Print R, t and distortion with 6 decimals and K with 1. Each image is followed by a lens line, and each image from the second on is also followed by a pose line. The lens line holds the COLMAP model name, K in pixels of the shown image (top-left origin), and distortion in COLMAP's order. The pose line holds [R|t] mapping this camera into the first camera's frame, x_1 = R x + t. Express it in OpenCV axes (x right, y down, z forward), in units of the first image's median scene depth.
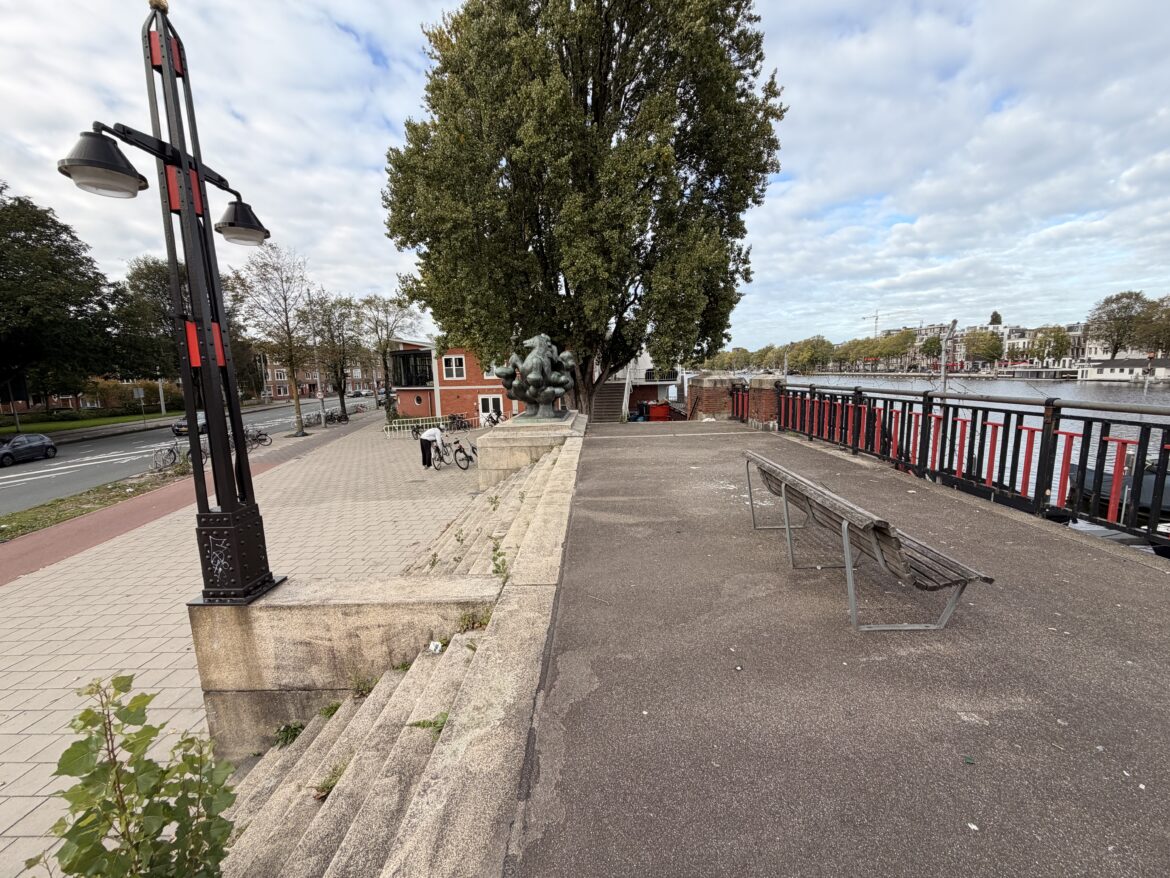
lens RADIAL K [[462.7, 0, 583.4], [0, 462.7, 444.2], [0, 0, 1]] dist [-0.001773, 0.000204]
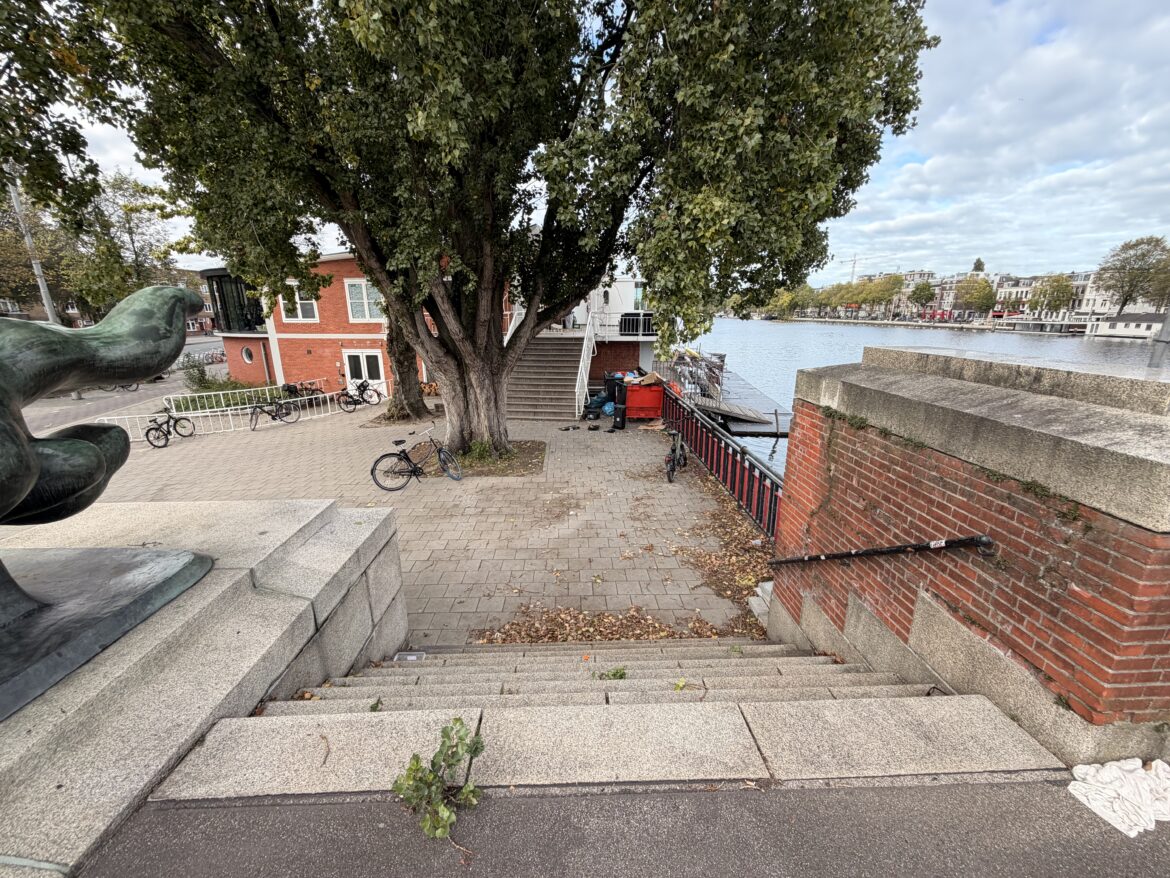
lens RADIAL K [[462.7, 0, 587.0], [0, 462.7, 438.8], [0, 0, 1]] dist [-0.001773, 0.000204]
pose [[0.997393, 0.006184, 0.071897, 0.019067], [-0.014330, 0.993452, 0.113346, -0.025822], [-0.070726, -0.114081, 0.990951, 0.149726]]
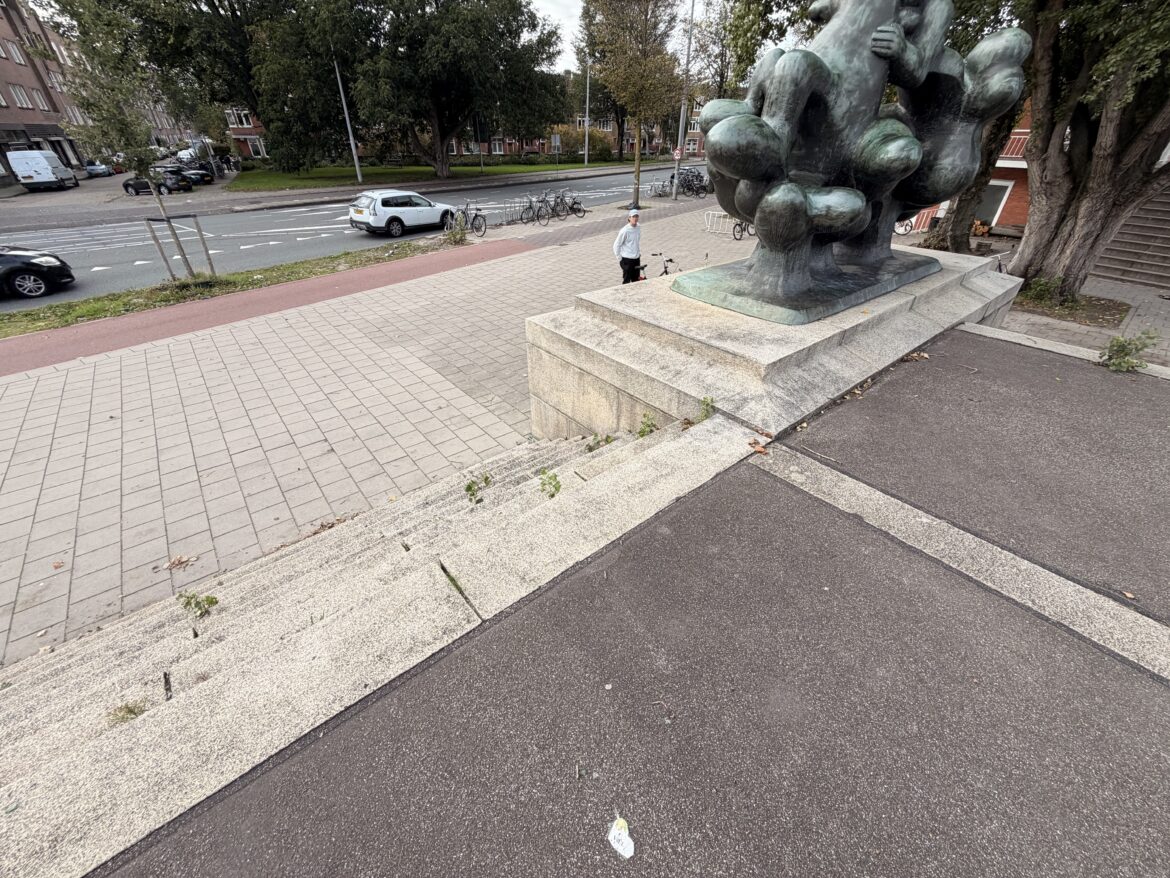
lens RADIAL K [[462.7, 0, 581.4], [0, 462.7, 439.1], [0, 0, 1]] dist [-0.001773, 0.000204]
pose [[0.660211, 0.441407, -0.607684, 0.010695], [-0.139917, 0.867199, 0.477901, -0.015495], [0.737932, -0.230491, 0.634295, 0.102784]]
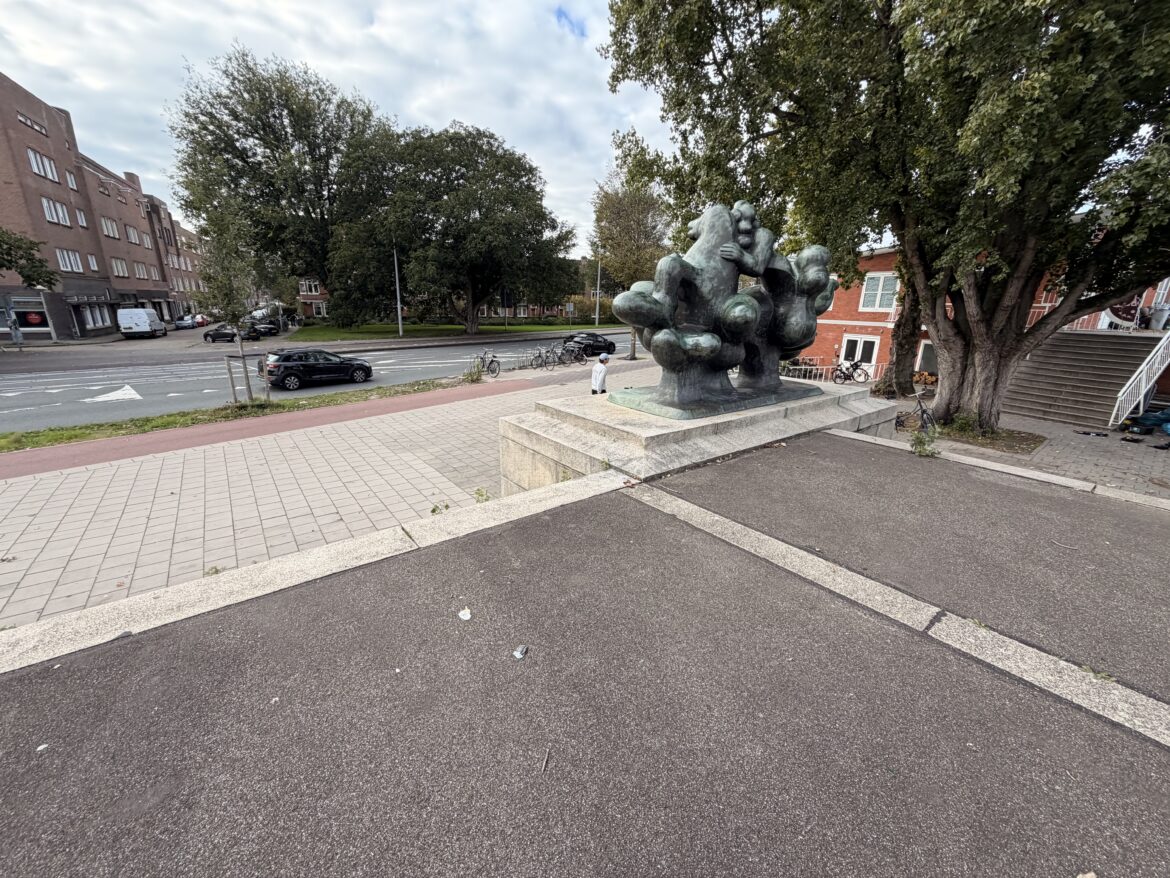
lens RADIAL K [[462.7, 0, 580.9], [0, 462.7, 439.4], [0, 0, 1]] dist [-0.001773, 0.000204]
pose [[0.632223, 0.258738, -0.730307, 0.029400], [-0.154451, 0.965761, 0.208449, -0.015020], [0.759236, -0.018990, 0.650539, 0.097604]]
